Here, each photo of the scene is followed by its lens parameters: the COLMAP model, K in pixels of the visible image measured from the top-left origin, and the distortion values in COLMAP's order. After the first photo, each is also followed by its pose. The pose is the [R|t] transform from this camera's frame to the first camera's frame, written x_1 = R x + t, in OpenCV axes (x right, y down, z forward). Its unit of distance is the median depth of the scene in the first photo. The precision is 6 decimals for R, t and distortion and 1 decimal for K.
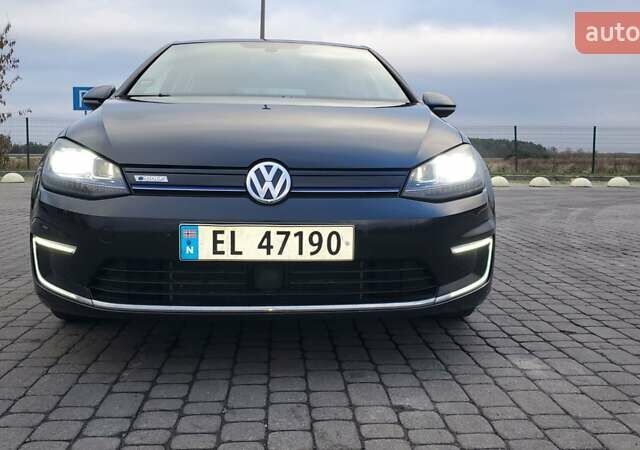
lens RADIAL K [[614.8, 0, 328.8], [0, 614.8, 222.3], [0, 0, 1]] dist [0.123991, -0.258603]
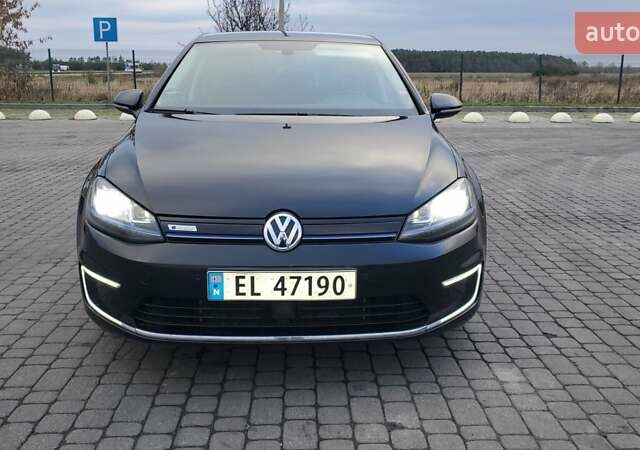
lens RADIAL K [[613.7, 0, 333.1], [0, 613.7, 216.4], [0, 0, 1]] dist [0.160977, -0.390995]
pose [[0.999585, 0.005627, -0.028263, 0.029246], [-0.002105, 0.992387, 0.123143, -0.234755], [0.028740, -0.123032, 0.991986, -0.140679]]
